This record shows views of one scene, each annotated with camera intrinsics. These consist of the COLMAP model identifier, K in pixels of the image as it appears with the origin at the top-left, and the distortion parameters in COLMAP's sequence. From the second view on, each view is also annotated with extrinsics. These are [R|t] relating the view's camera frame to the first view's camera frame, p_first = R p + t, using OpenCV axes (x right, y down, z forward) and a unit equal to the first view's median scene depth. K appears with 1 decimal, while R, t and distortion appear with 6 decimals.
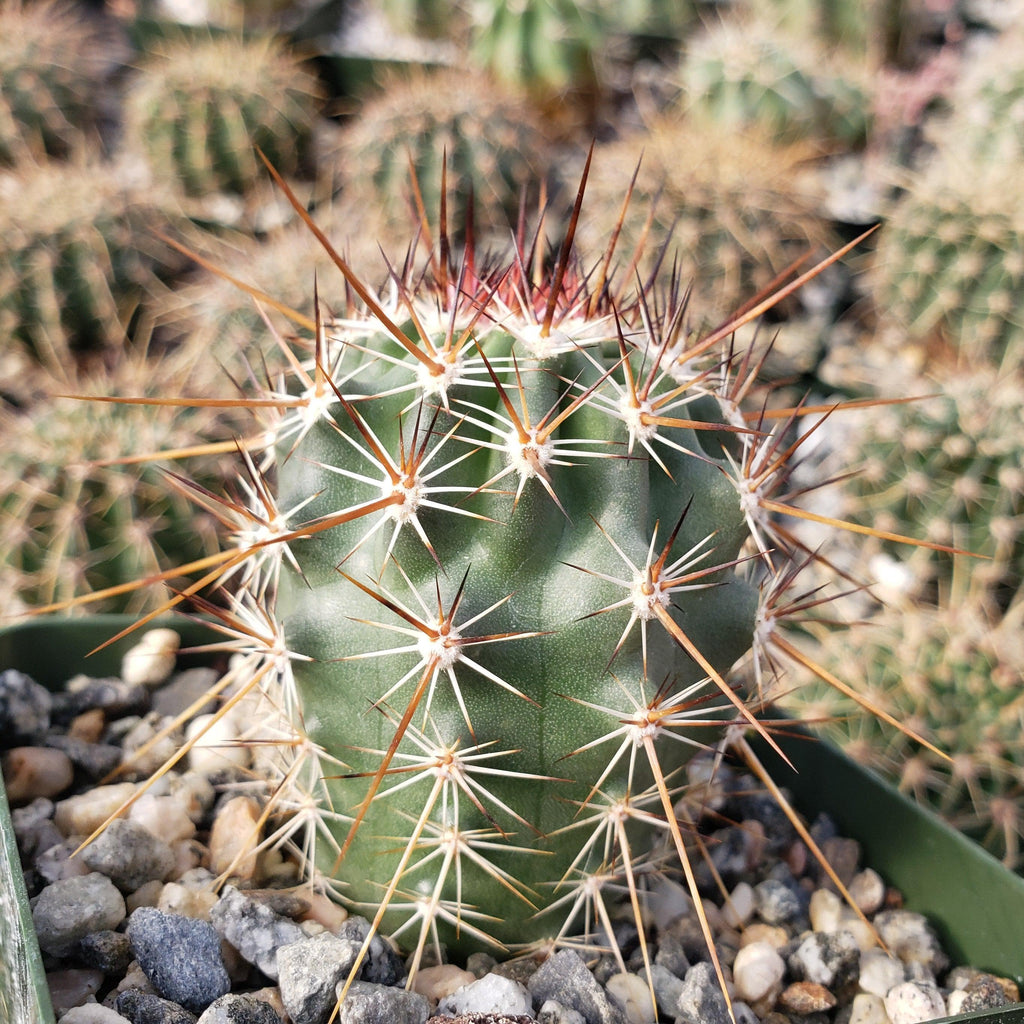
lens RADIAL K [[1241.7, 0, 535.0], [0, 1241.7, 443.5], [0, 0, 1]] dist [-0.025254, -0.072613]
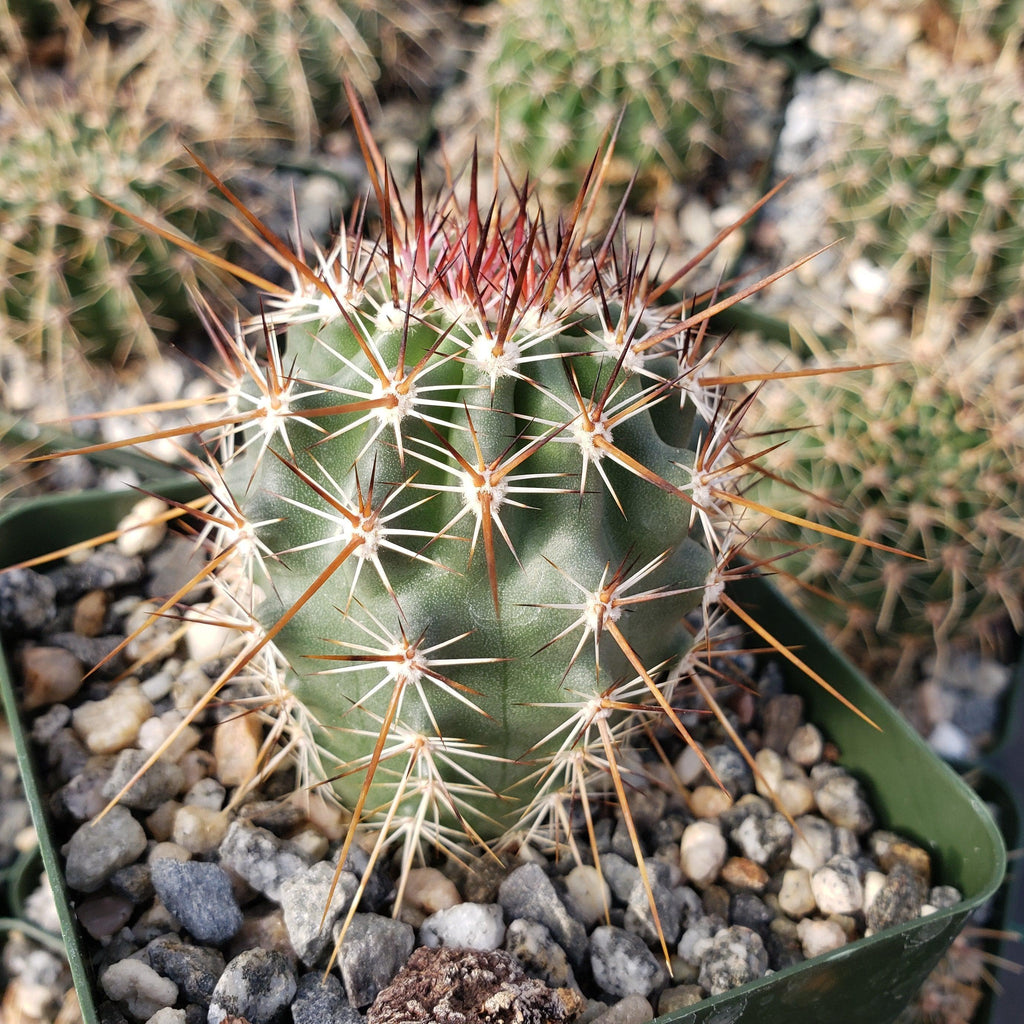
lens RADIAL K [[1234.2, 0, 511.4], [0, 1234.2, 410.4], [0, 0, 1]] dist [-0.003307, -0.140785]
pose [[0.999635, -0.021692, -0.016123, 0.032730], [0.025752, 0.945529, 0.324517, -0.350848], [0.008205, -0.324813, 0.945743, 0.052413]]
